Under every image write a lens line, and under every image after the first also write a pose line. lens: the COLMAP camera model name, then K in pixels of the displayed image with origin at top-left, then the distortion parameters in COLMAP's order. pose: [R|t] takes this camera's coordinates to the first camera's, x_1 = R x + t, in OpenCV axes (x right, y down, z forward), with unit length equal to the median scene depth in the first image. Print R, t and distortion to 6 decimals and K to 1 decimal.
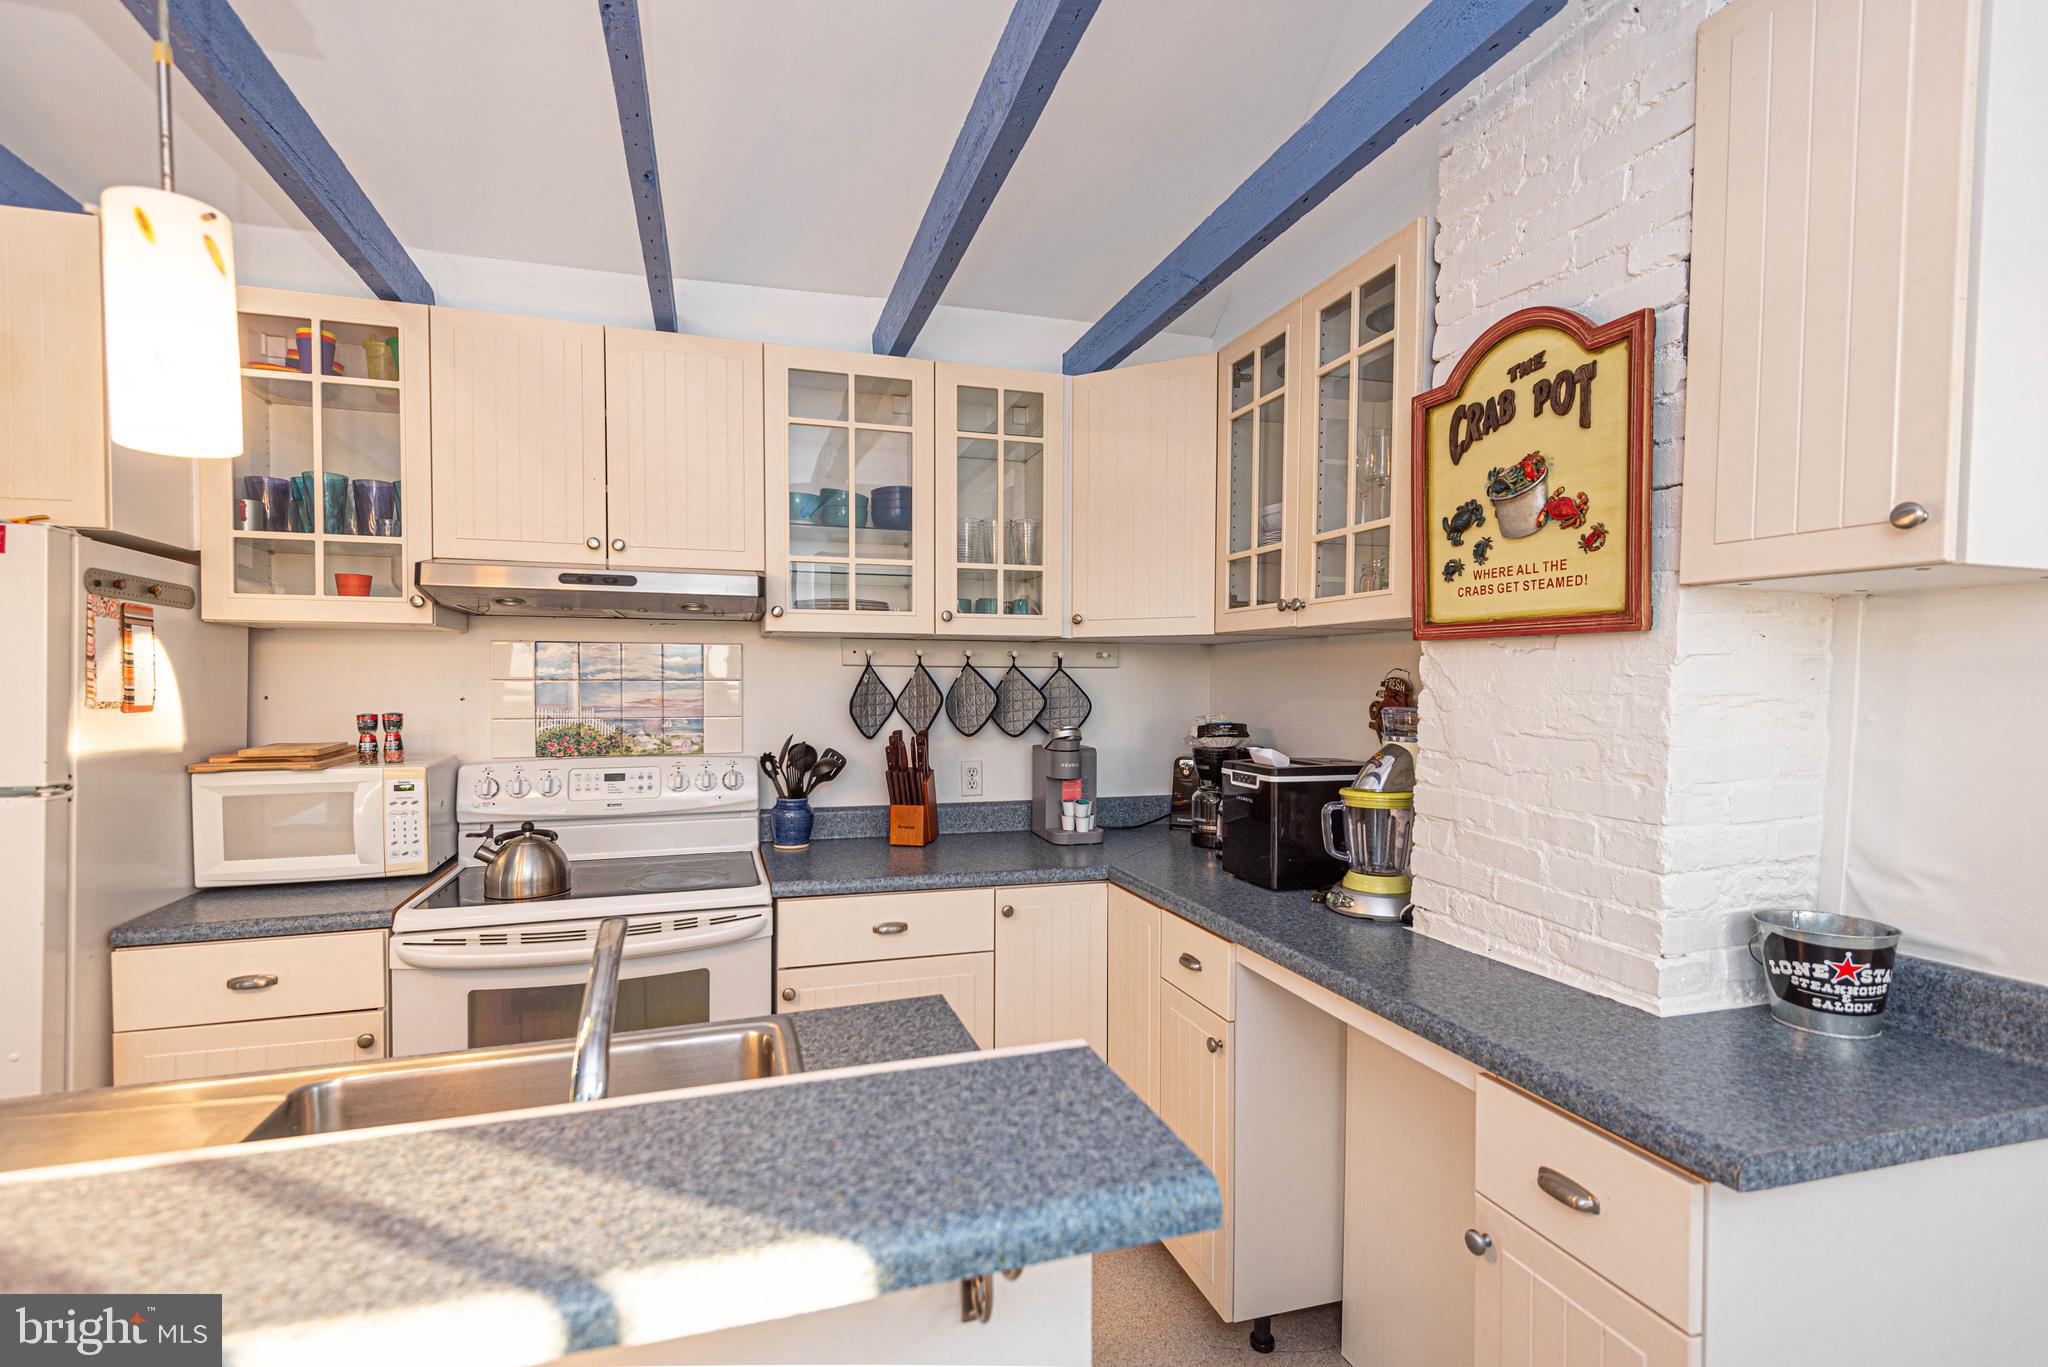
lens RADIAL K [[939.0, 0, 1011.7], [0, 939.0, 704.2], [0, 0, 1]] dist [0.022230, -0.009296]
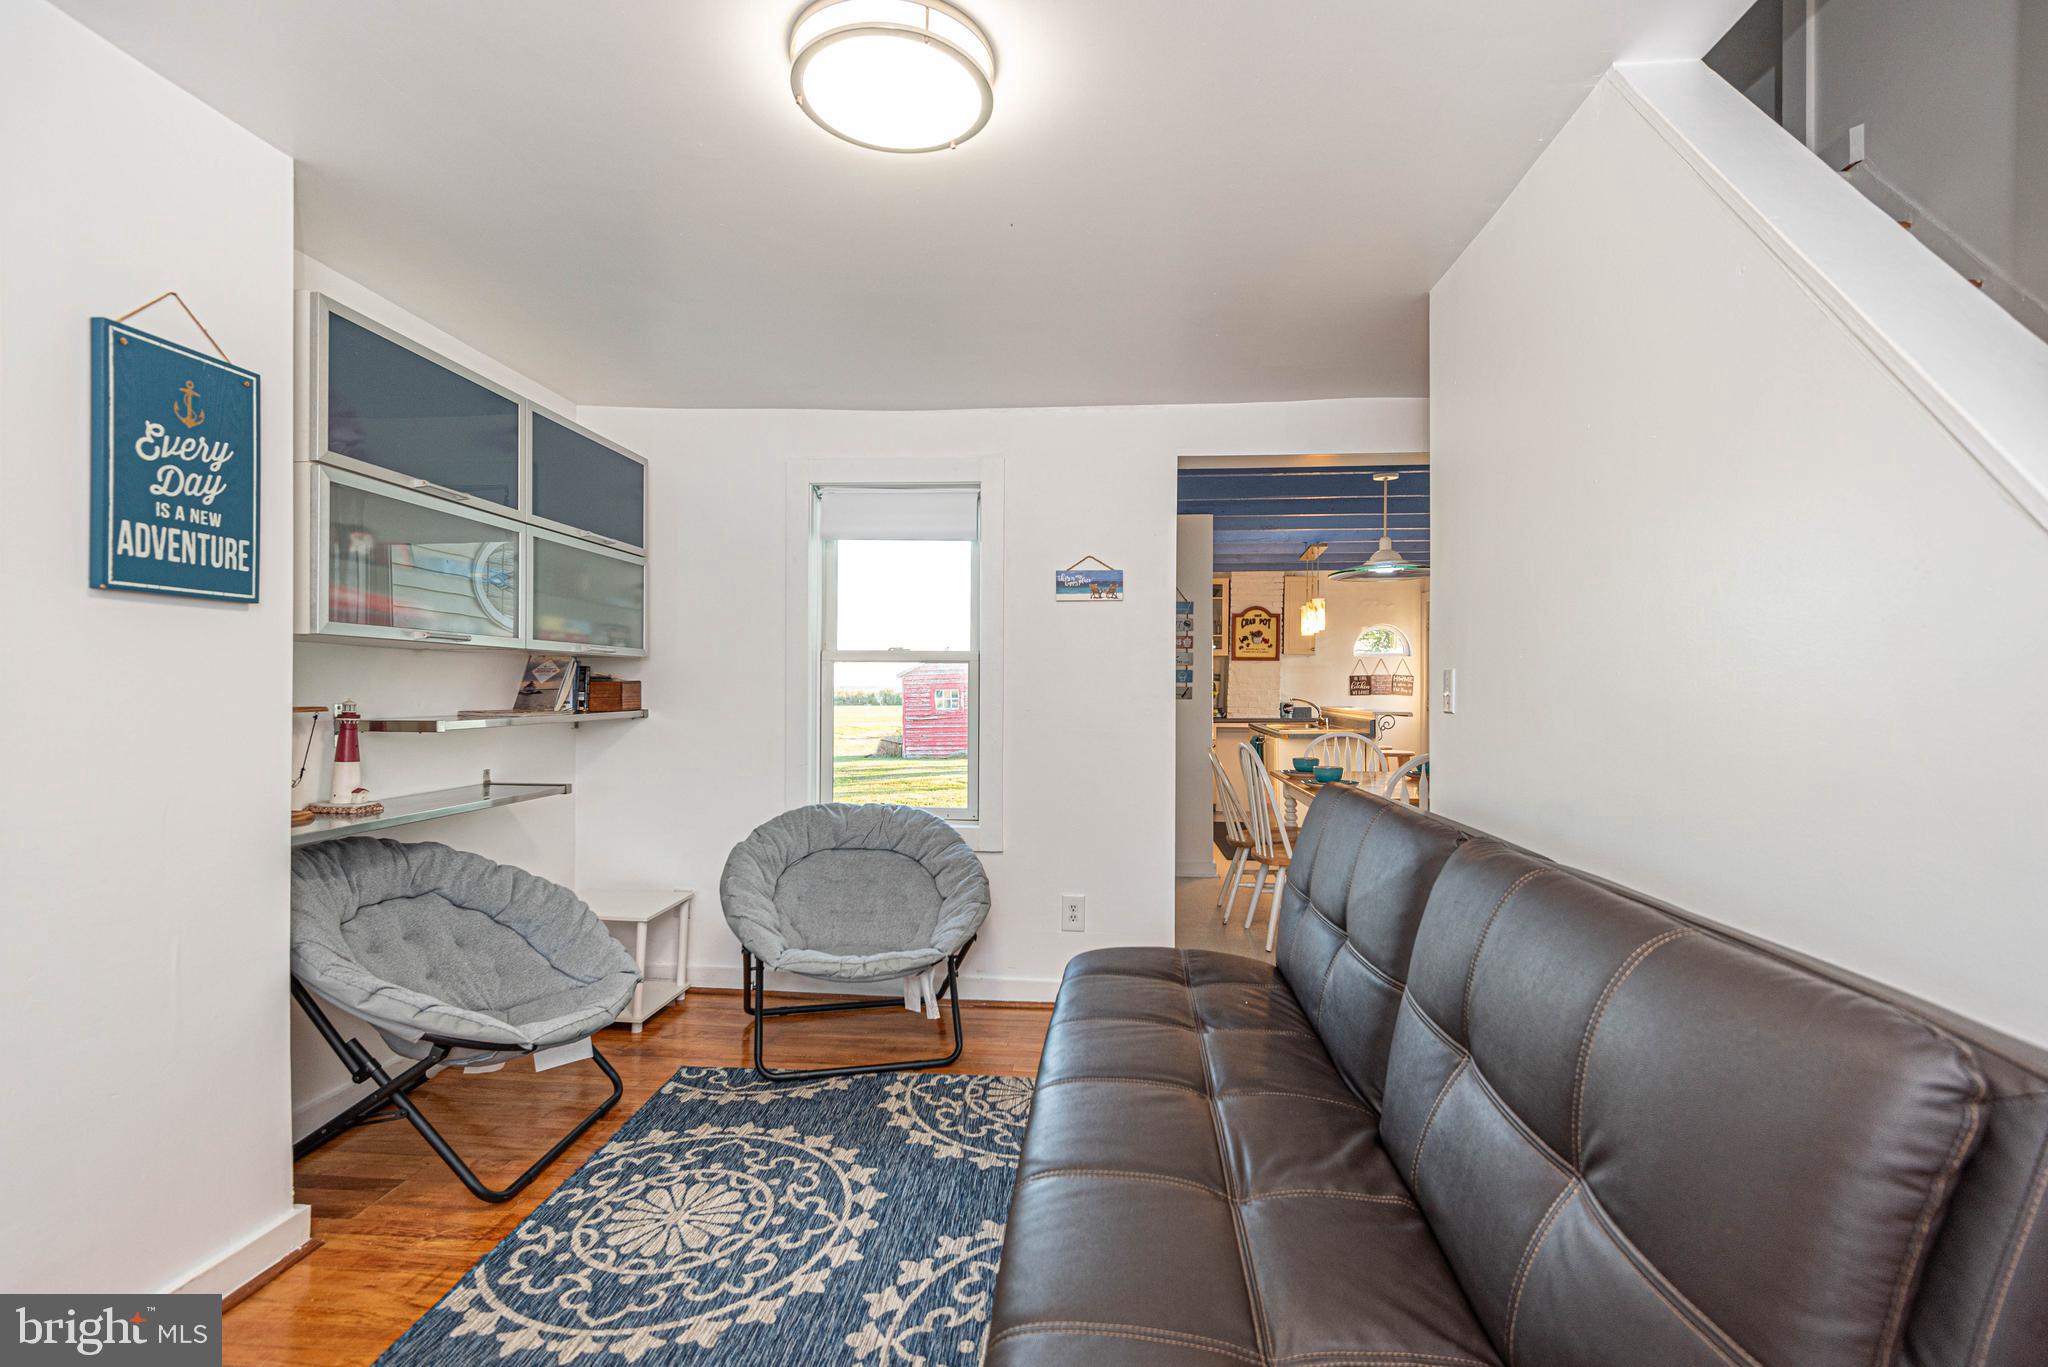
lens RADIAL K [[939.0, 0, 1015.9], [0, 939.0, 683.6], [0, 0, 1]] dist [0.022230, -0.009296]
pose [[0.383748, 0.004239, 0.923428, -3.903207], [0.020355, 0.999708, -0.013048, 0.084900], [-0.923214, 0.023803, 0.383549, 0.098191]]
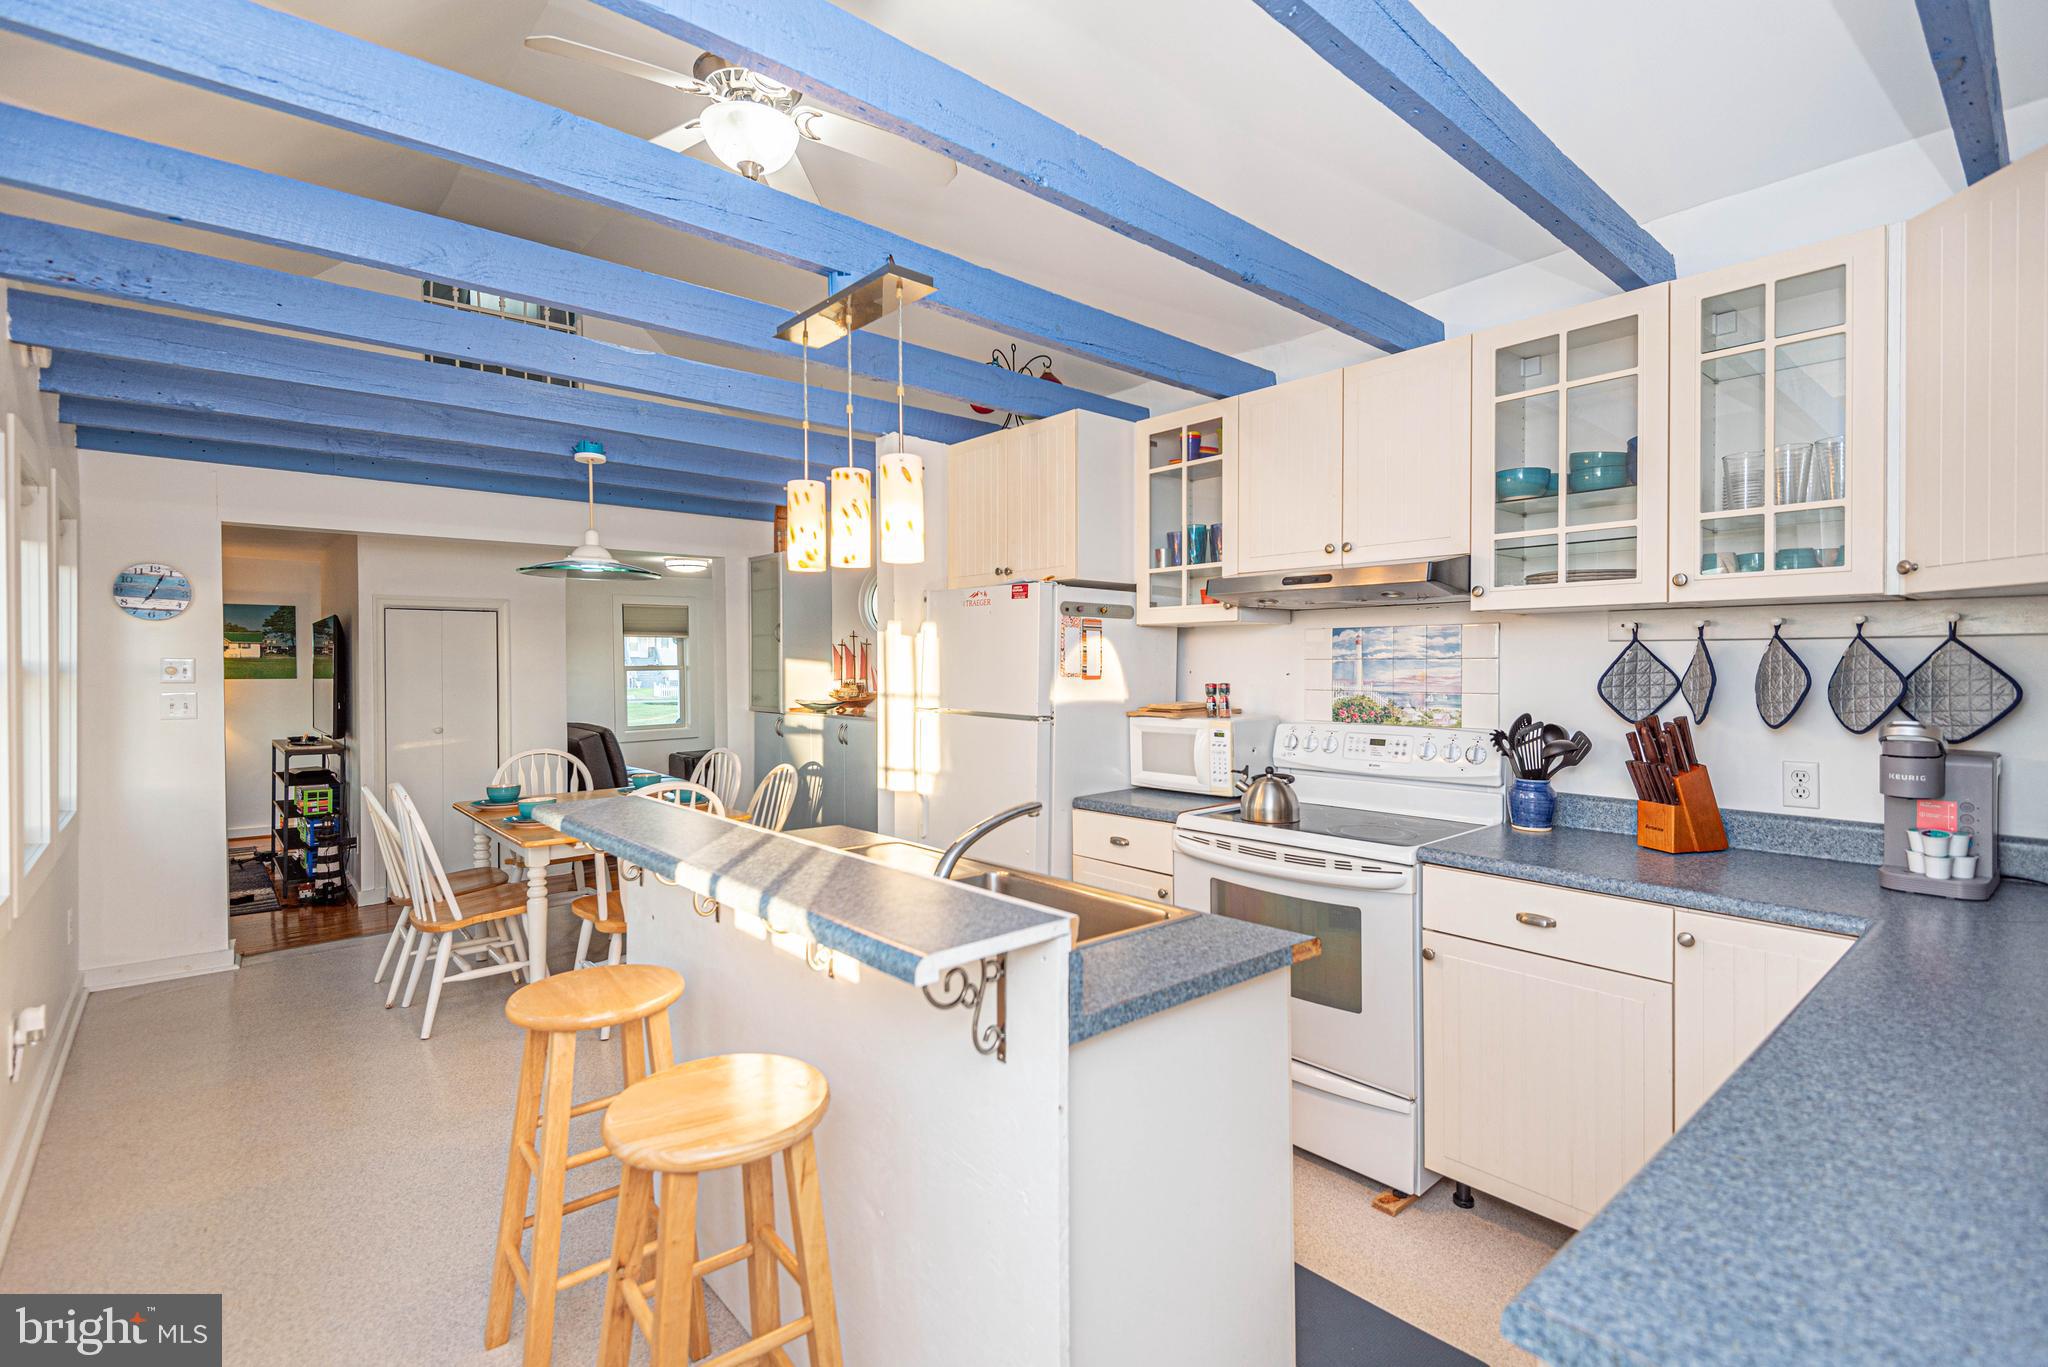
lens RADIAL K [[939.0, 0, 1029.0], [0, 939.0, 668.7], [0, 0, 1]] dist [0.022230, -0.009296]
pose [[0.404819, 0.002133, -0.914394, 0.552500], [-0.017940, 0.999823, -0.005610, 0.000771], [0.914221, 0.018675, 0.404786, 0.152961]]
